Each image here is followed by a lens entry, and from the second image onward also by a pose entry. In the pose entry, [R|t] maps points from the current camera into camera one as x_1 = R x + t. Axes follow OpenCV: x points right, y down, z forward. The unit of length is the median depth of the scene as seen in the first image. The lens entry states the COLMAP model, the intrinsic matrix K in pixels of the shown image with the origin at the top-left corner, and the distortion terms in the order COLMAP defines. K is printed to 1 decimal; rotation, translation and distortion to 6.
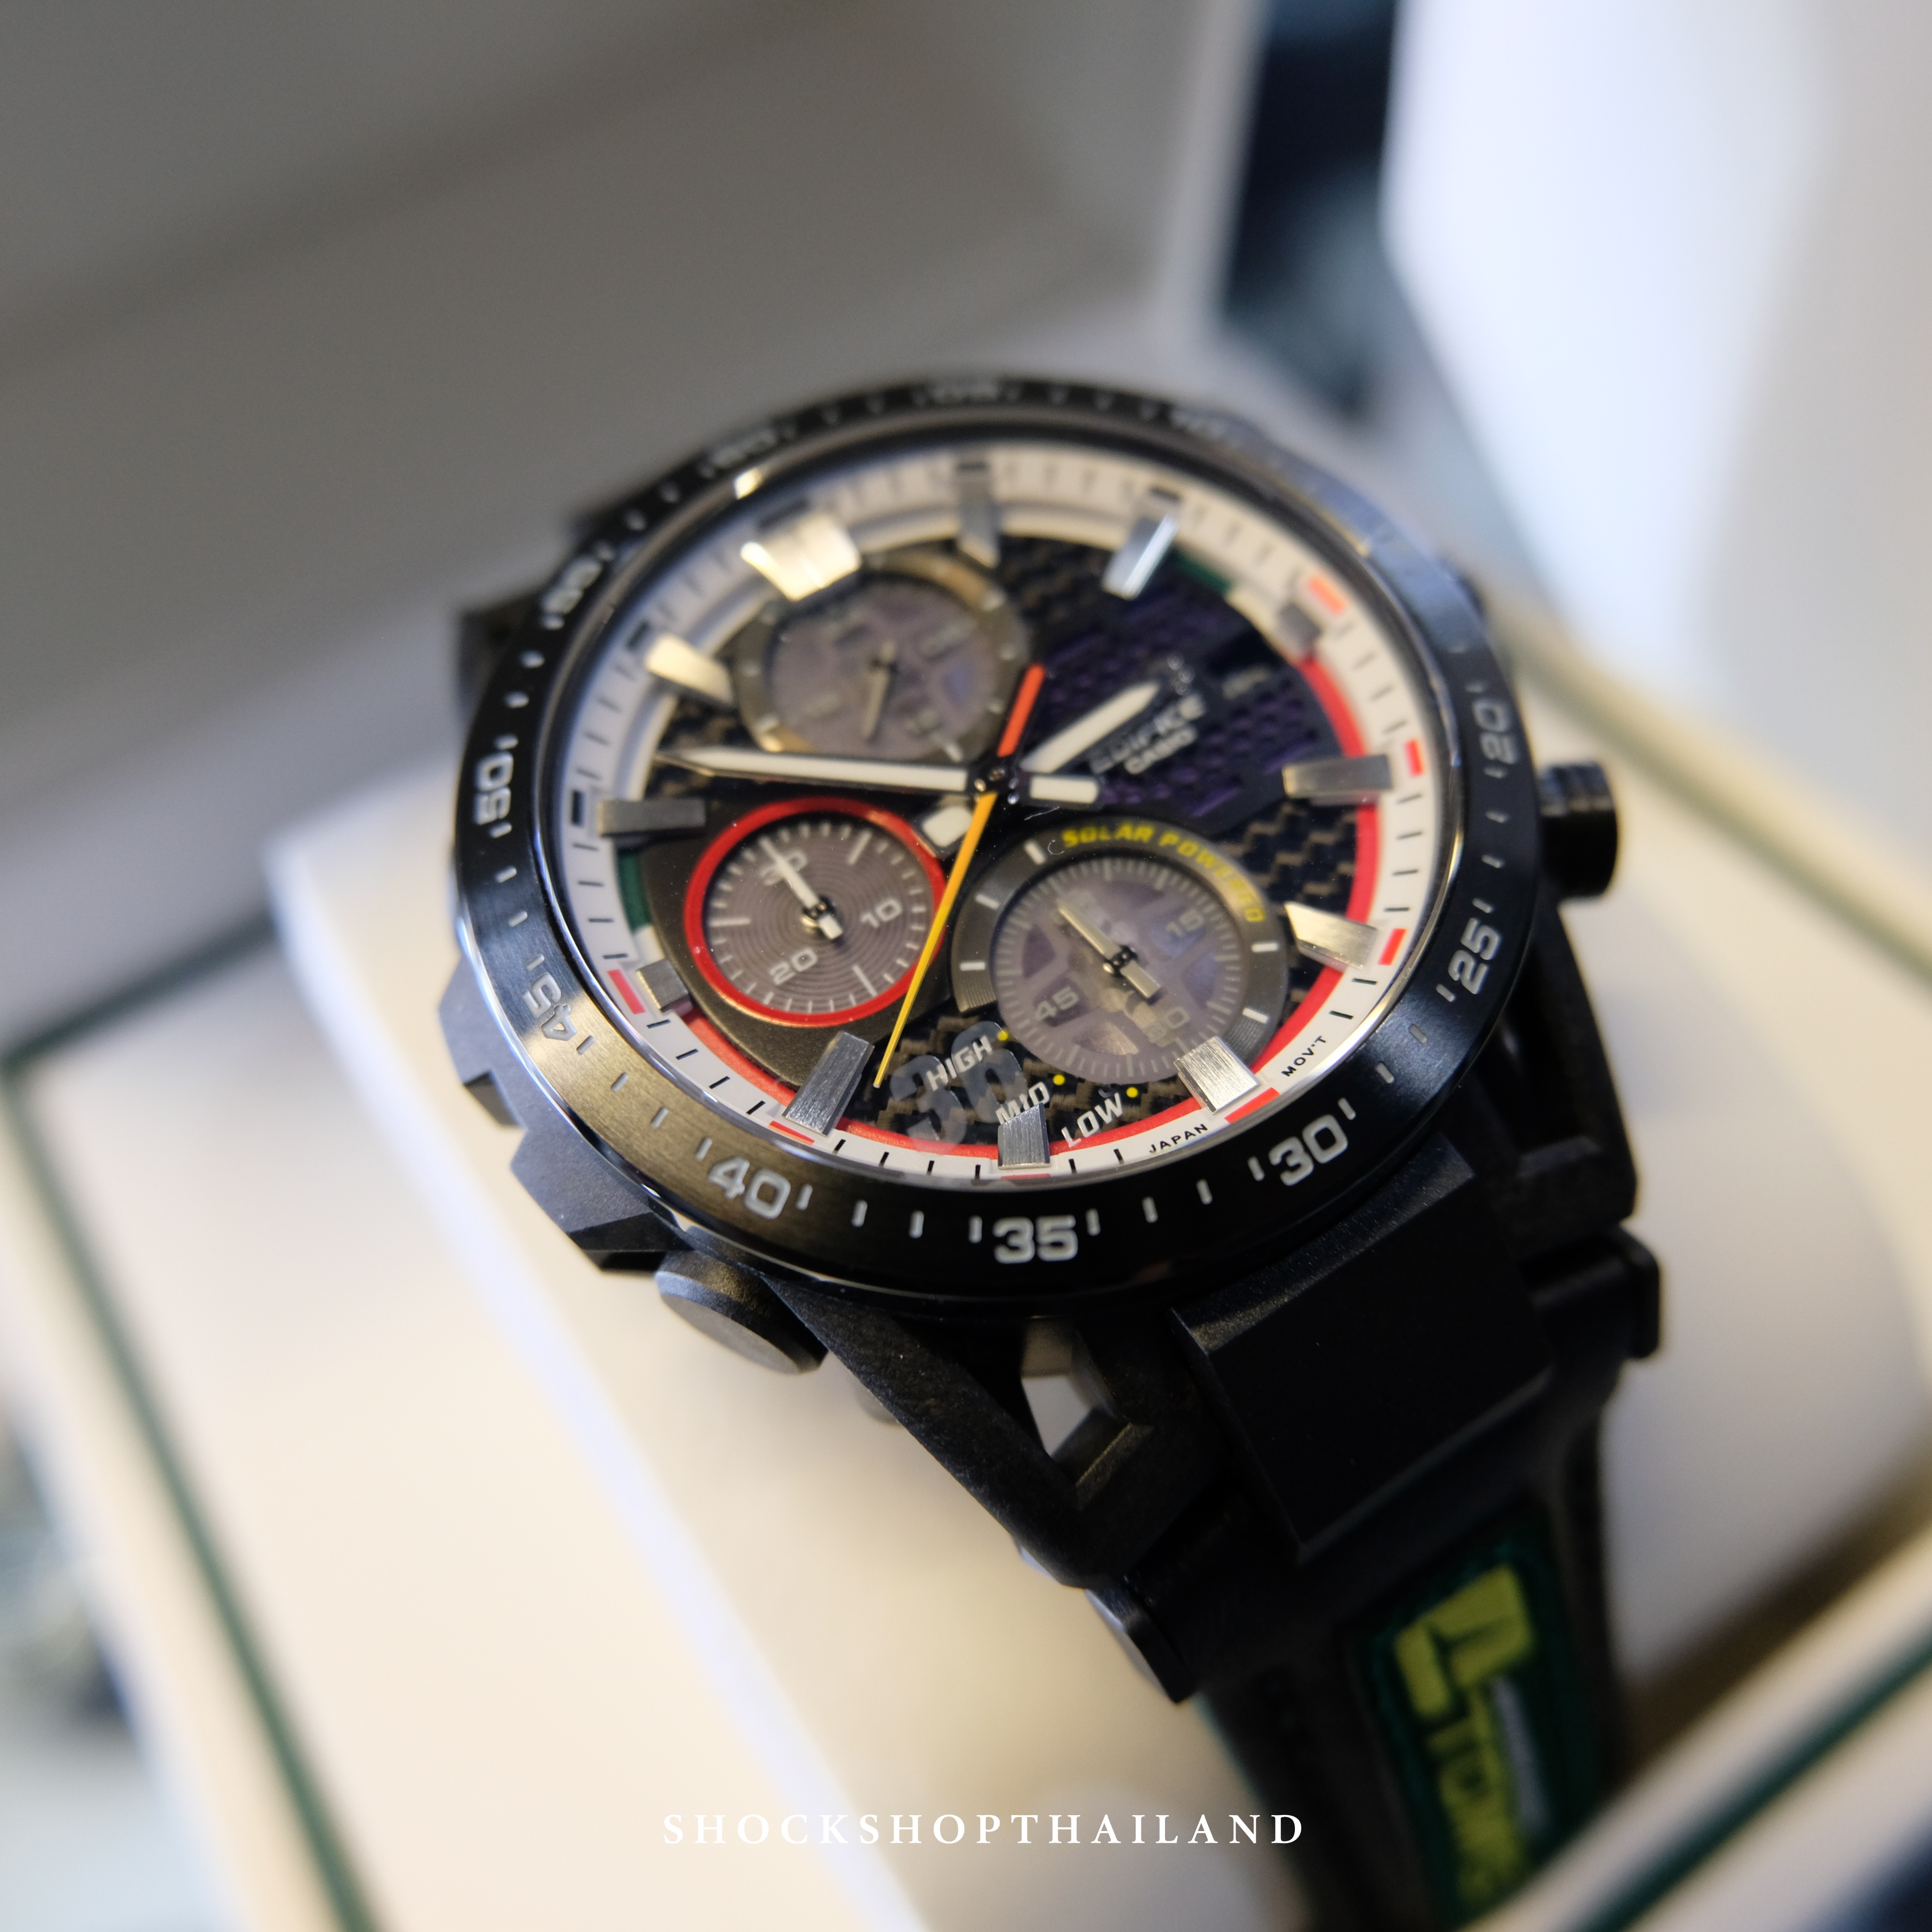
lens RADIAL K [[2065.5, 0, 994.0], [0, 2065.5, 965.6], [0, 0, 1]] dist [-0.003203, 0.007041]
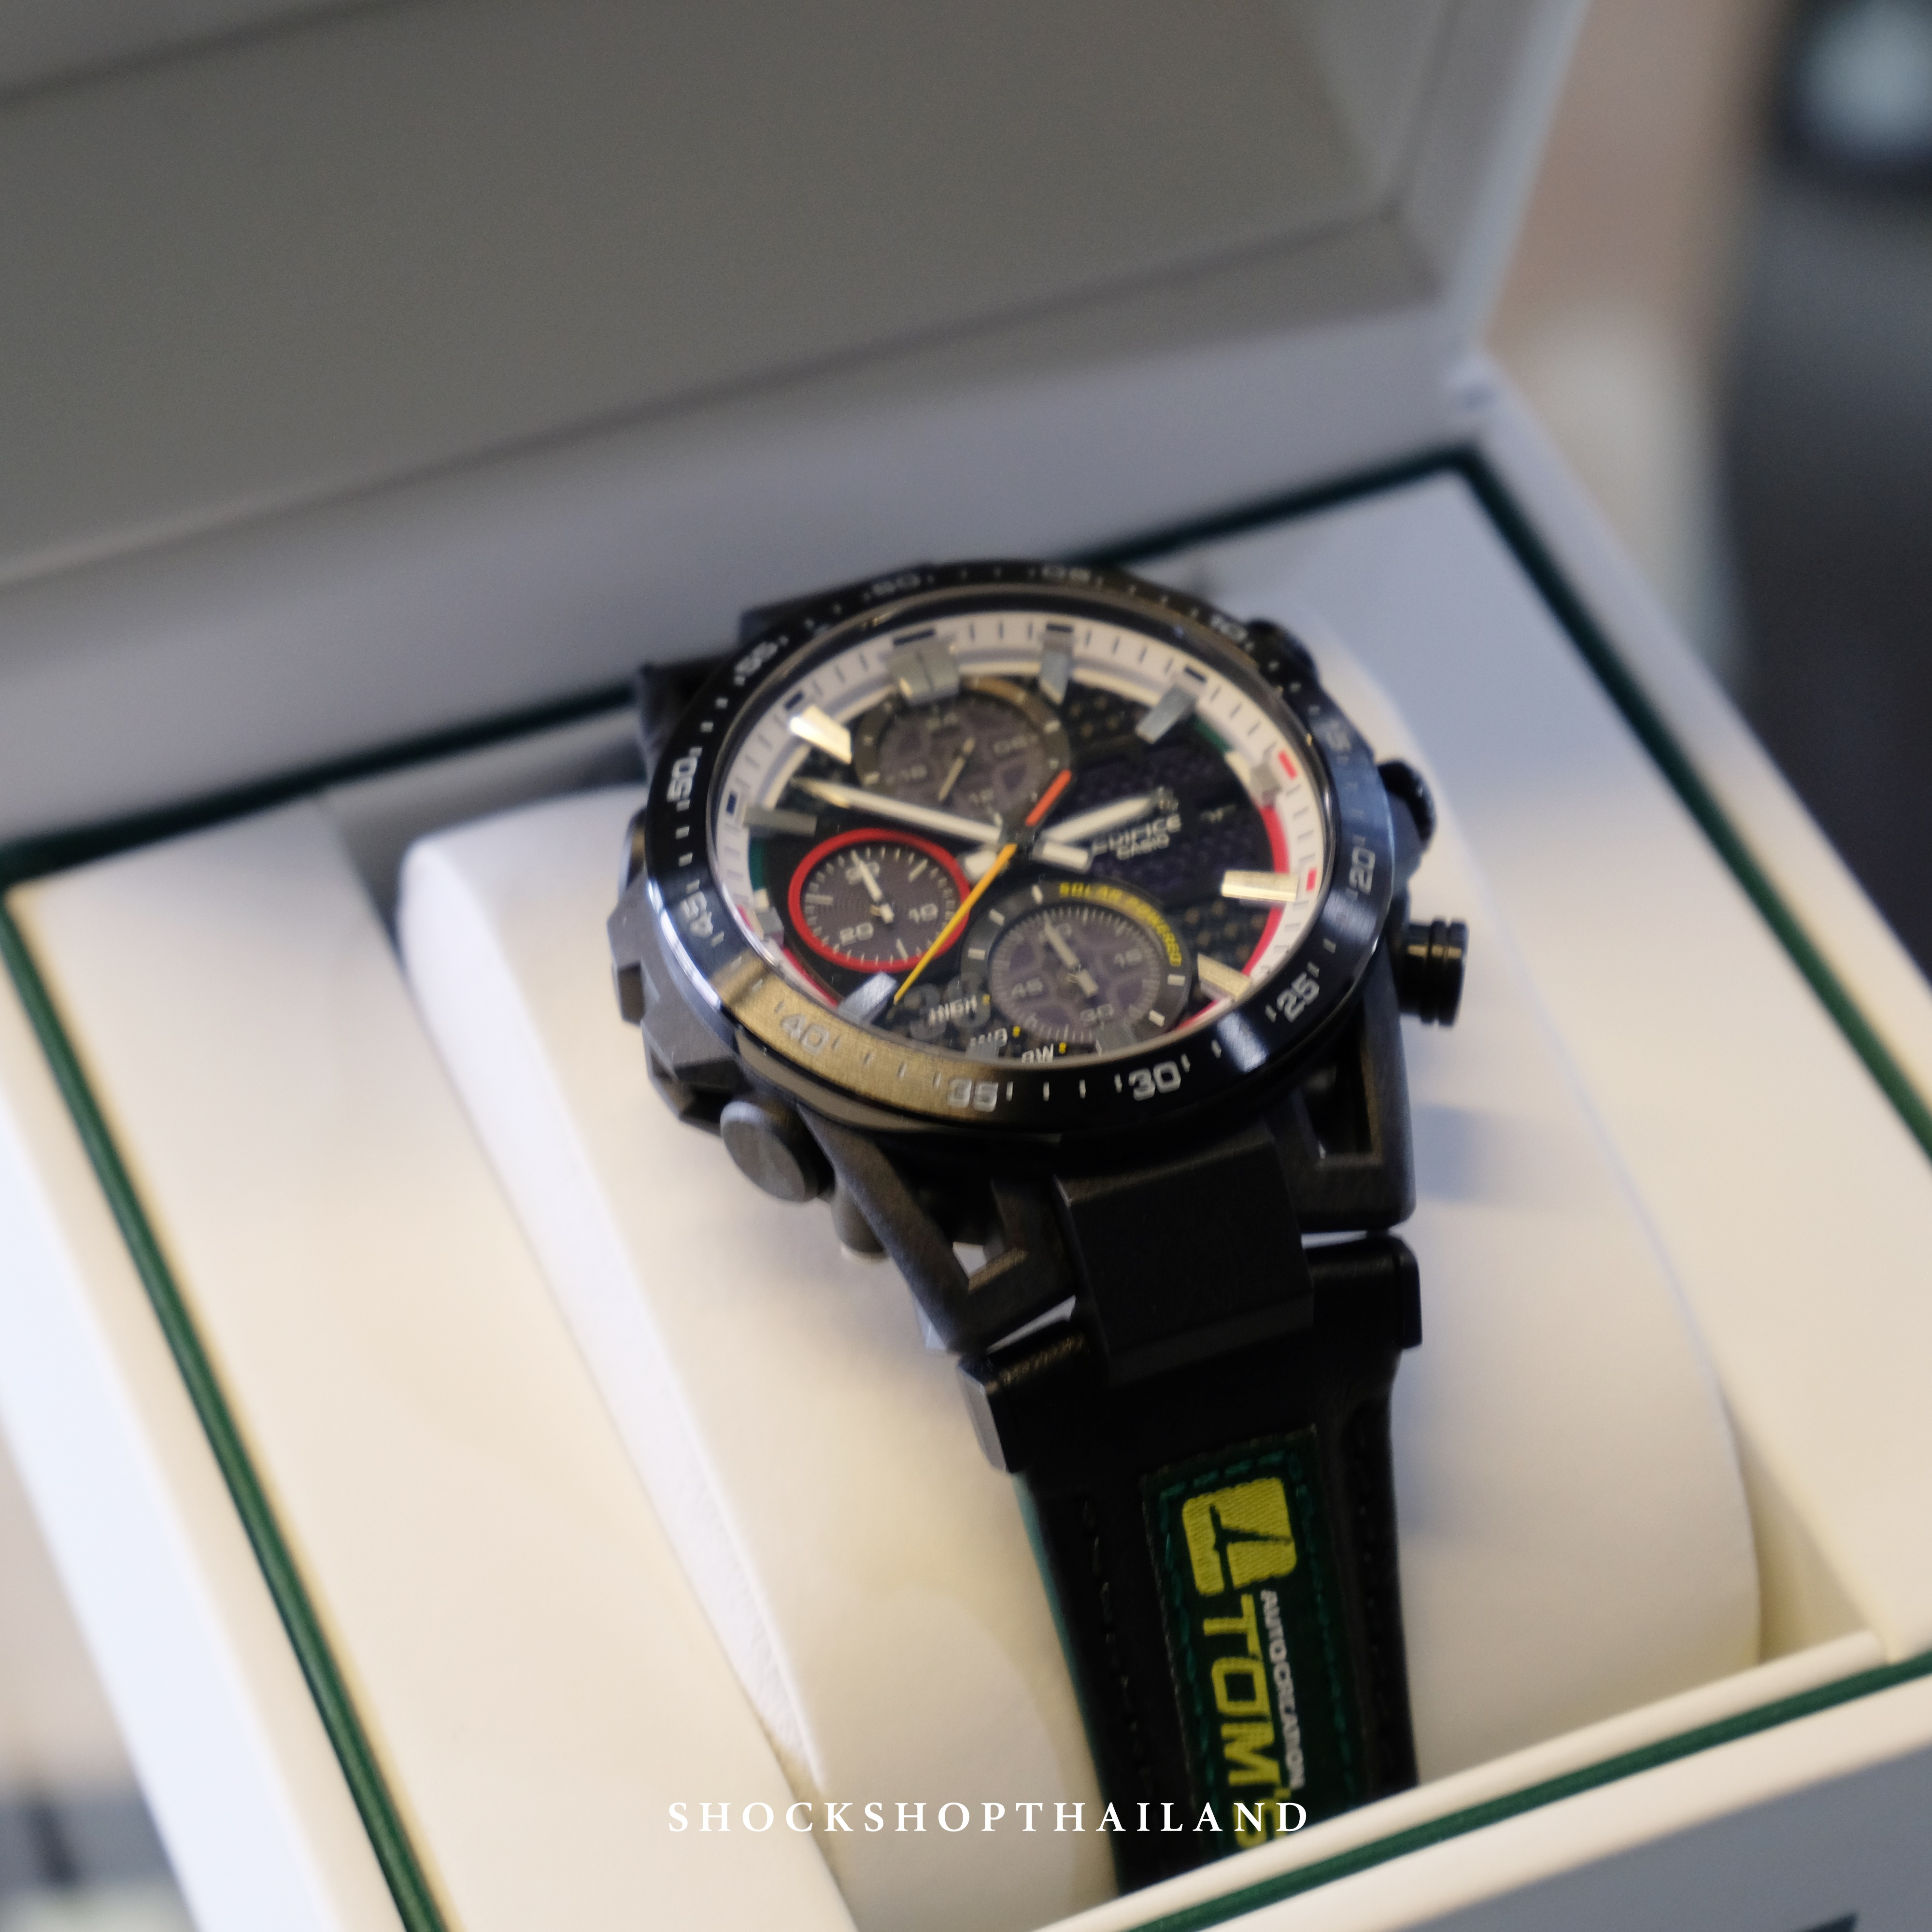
lens RADIAL K [[5991.9, 0, 966.0], [0, 5991.9, 966.0], [0, 0, 1]] dist [-1.320462, -0.589664]
pose [[0.977729, 0.188912, -0.091420, 0.353210], [-0.202052, 0.965093, -0.166645, 0.681150], [0.056748, 0.181406, 0.981770, -3.004078]]
